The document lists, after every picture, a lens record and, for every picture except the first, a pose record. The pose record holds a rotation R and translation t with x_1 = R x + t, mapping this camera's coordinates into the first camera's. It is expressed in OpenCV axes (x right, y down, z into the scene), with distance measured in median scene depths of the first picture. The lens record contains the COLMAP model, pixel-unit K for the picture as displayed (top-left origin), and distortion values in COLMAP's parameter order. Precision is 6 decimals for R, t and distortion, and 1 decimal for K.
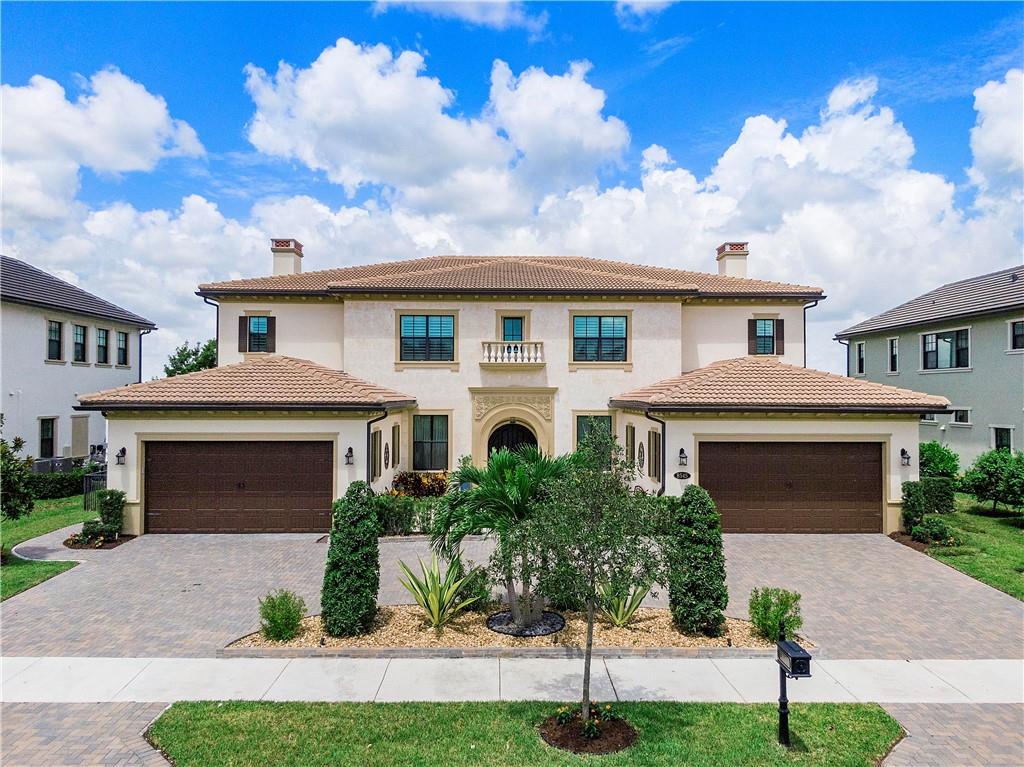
lens RADIAL K [[735.6, 0, 512.0], [0, 735.6, 383.5], [0, 0, 1]] dist [0.005575, -0.002086]
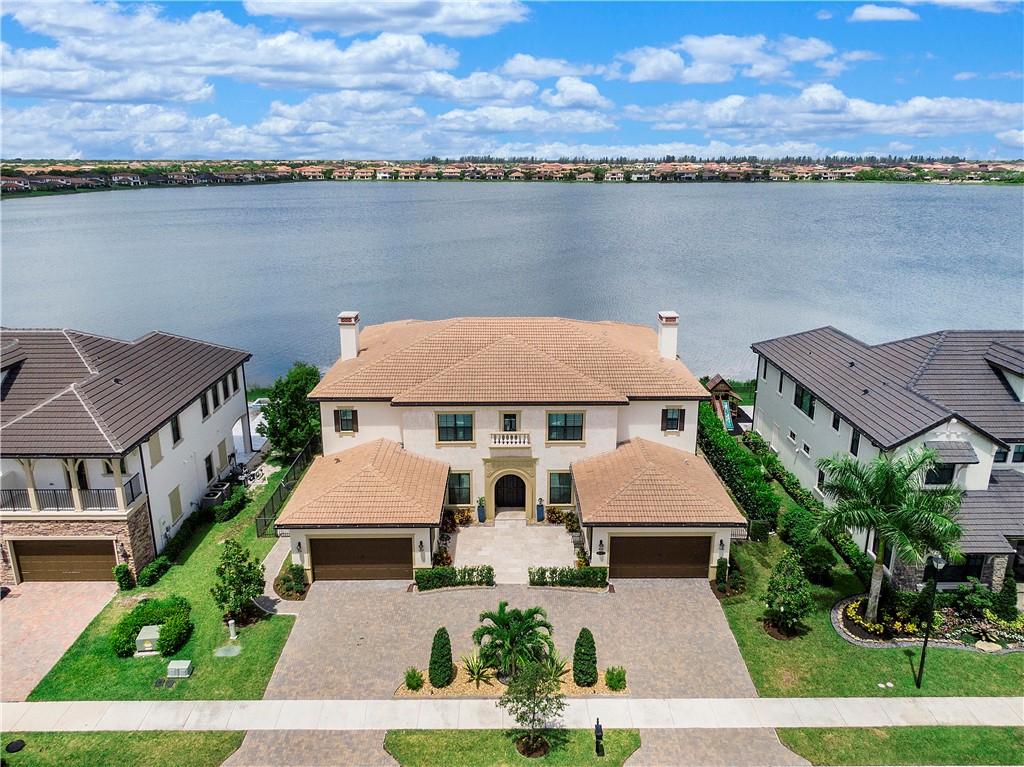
lens RADIAL K [[748.5, 0, 512.0], [0, 748.5, 383.5], [0, 0, 1]] dist [0.008292, -0.006797]
pose [[0.999997, -0.000170, -0.002536, 0.013143], [0.000924, 0.953751, 0.300596, -0.868679], [0.002368, -0.300597, 0.953748, -0.684142]]
